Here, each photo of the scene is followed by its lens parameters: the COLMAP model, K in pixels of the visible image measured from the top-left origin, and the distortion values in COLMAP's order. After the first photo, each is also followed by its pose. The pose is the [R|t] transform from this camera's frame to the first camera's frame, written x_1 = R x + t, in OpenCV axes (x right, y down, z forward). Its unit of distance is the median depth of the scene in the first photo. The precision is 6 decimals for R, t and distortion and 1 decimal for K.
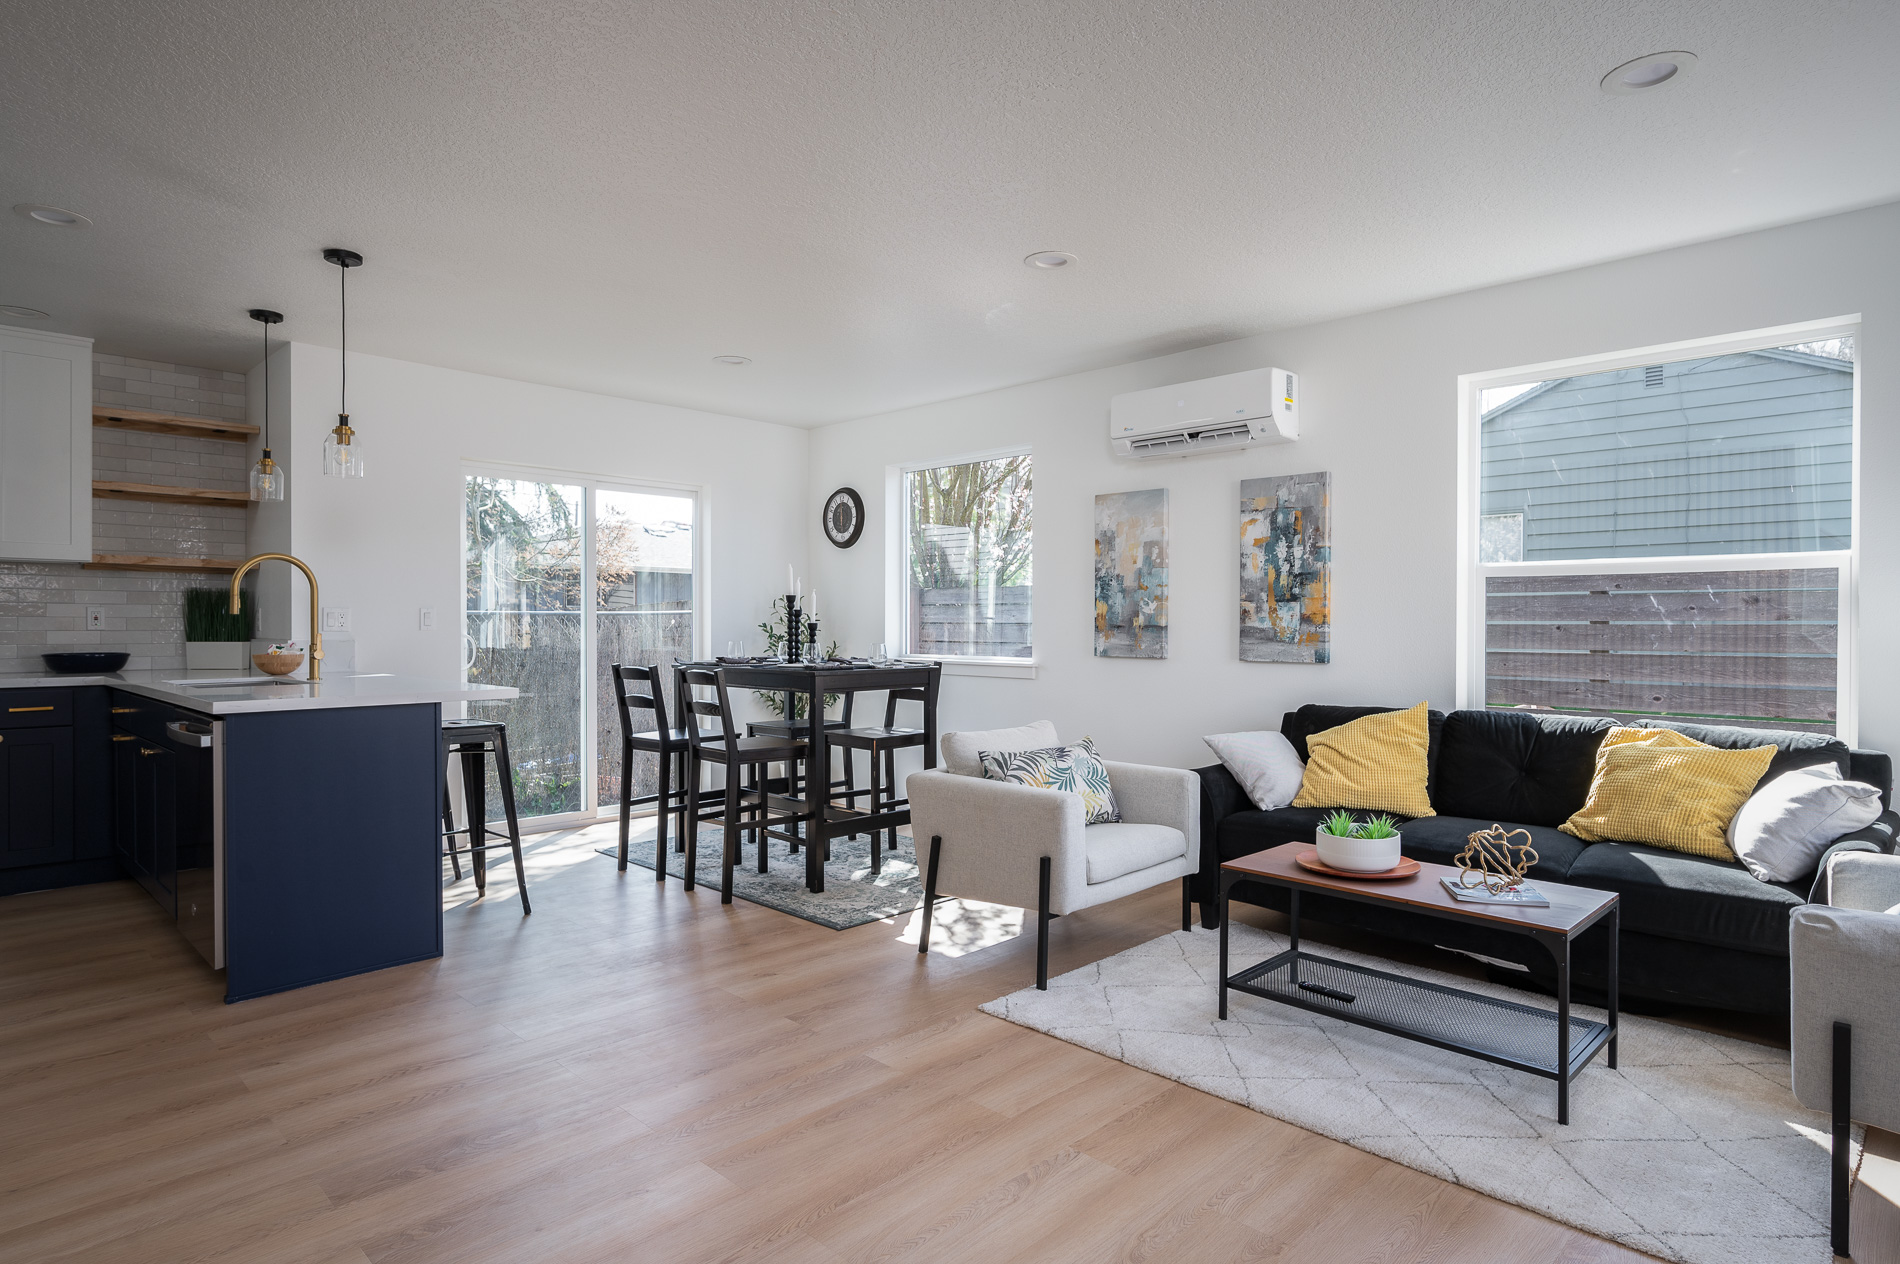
lens RADIAL K [[1045.4, 0, 957.0], [0, 1045.4, 632.8], [0, 0, 1]] dist [0.004305, -0.001623]
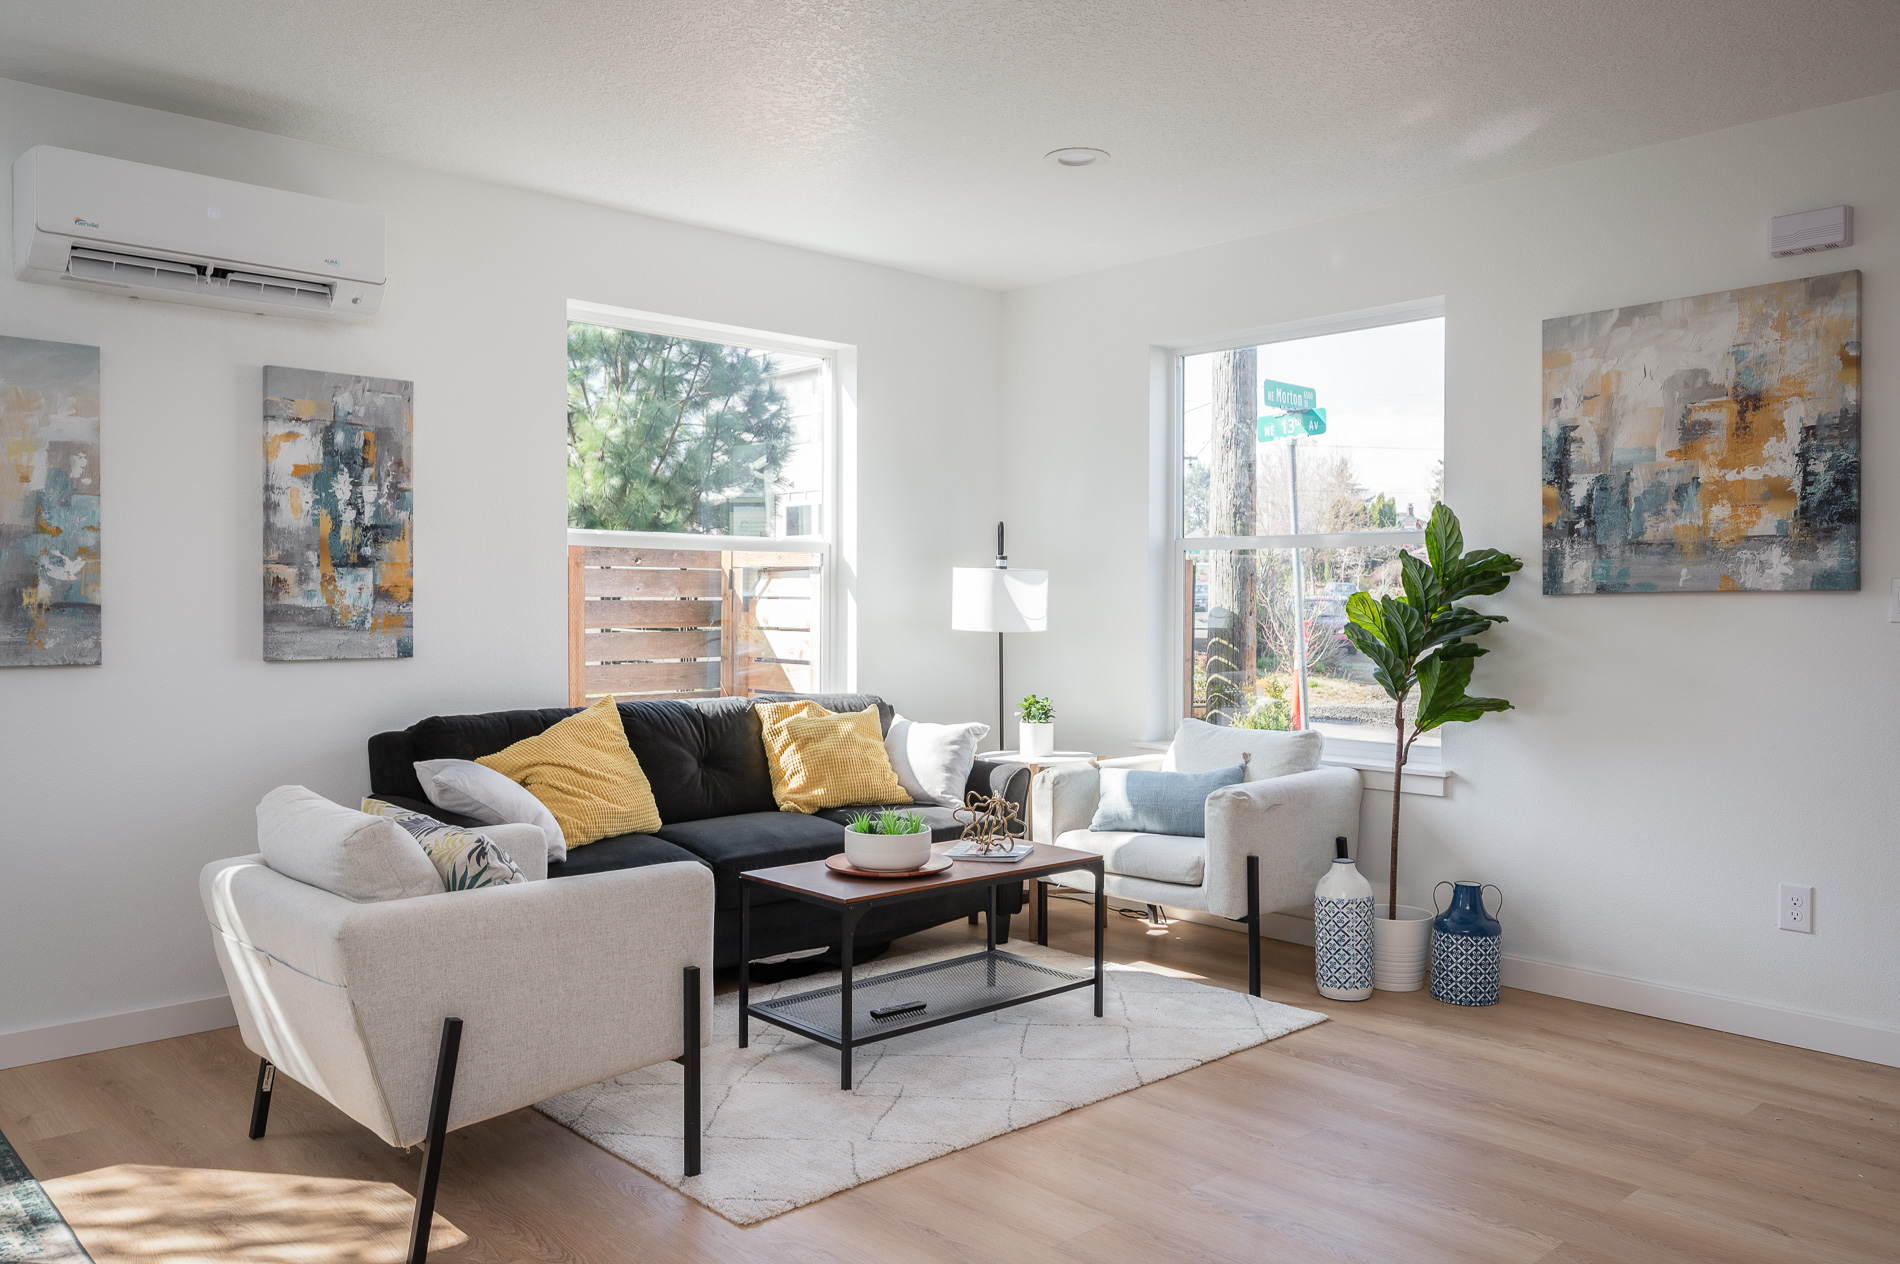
lens RADIAL K [[1407.6, 0, 948.8], [0, 1407.6, 632.3], [0, 0, 1]] dist [-0.002395, 0.002469]
pose [[0.050765, -0.016414, 0.998576, -0.544955], [0.011984, 0.999803, 0.015825, 0.001693], [-0.998639, 0.011163, 0.050952, 0.577905]]
